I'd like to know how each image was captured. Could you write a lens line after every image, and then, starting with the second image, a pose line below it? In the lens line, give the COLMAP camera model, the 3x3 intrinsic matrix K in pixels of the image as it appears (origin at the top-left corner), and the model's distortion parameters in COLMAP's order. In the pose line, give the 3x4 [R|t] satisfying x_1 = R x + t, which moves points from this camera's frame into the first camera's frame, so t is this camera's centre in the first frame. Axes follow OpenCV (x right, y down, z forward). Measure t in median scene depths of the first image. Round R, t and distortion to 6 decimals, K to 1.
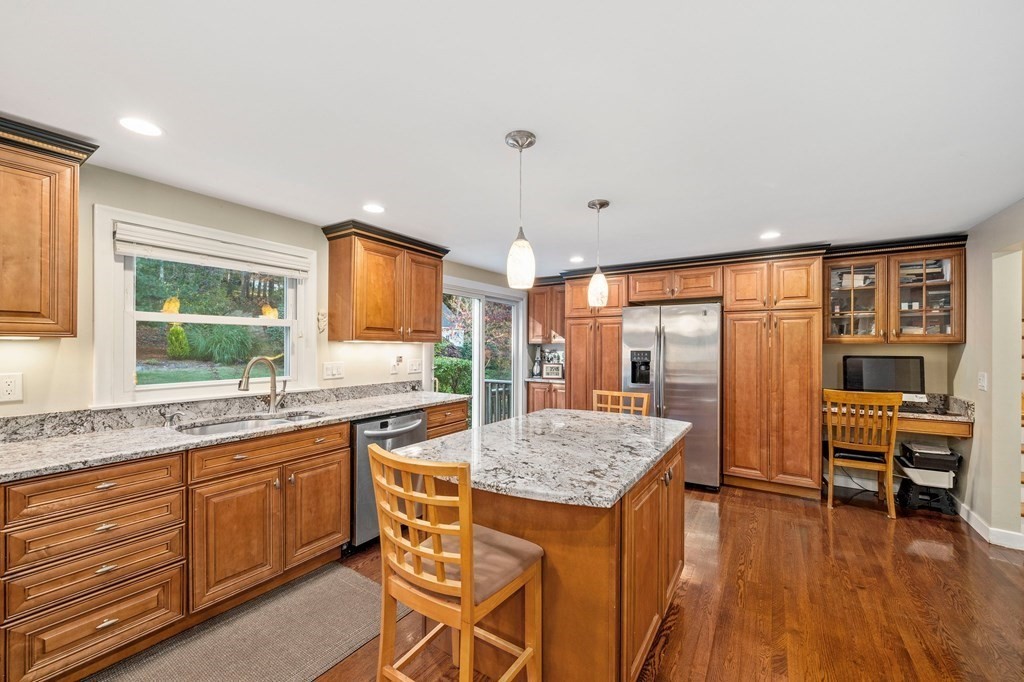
lens RADIAL K [[397.8, 0, 516.6], [0, 397.8, 344.1], [0, 0, 1]] dist [0.000264, -0.000173]
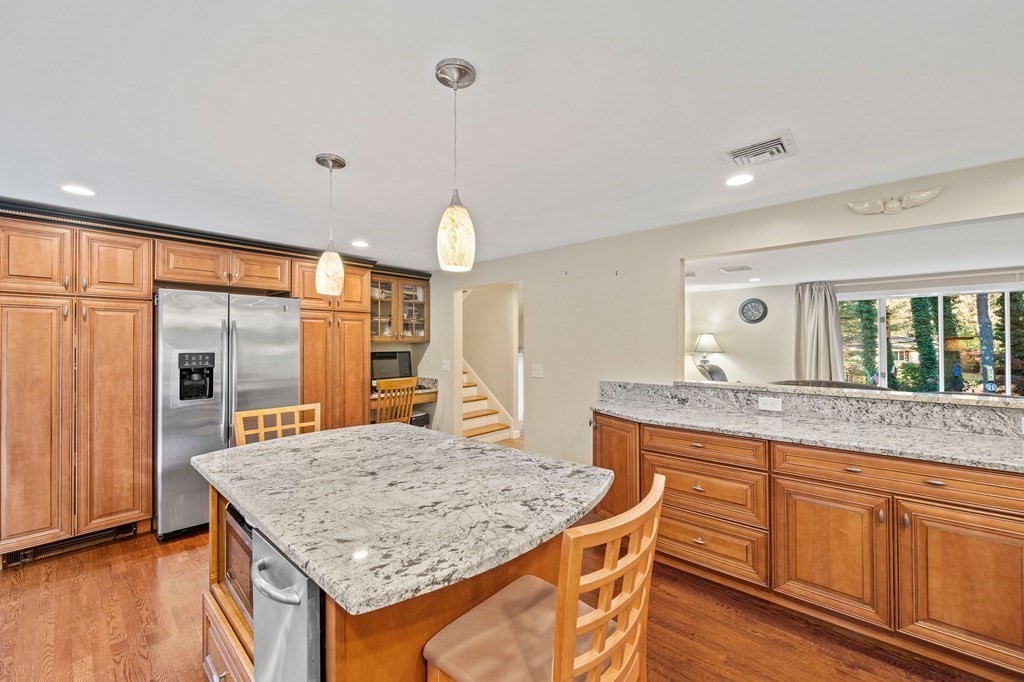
lens RADIAL K [[397.8, 0, 515.6], [0, 397.8, 342.0], [0, 0, 1]] dist [0.000264, -0.000173]
pose [[0.150592, 0.000018, 0.988596, -0.364464], [-0.002147, 0.999998, 0.000309, -0.004596], [-0.988594, -0.002169, 0.150592, 0.392230]]
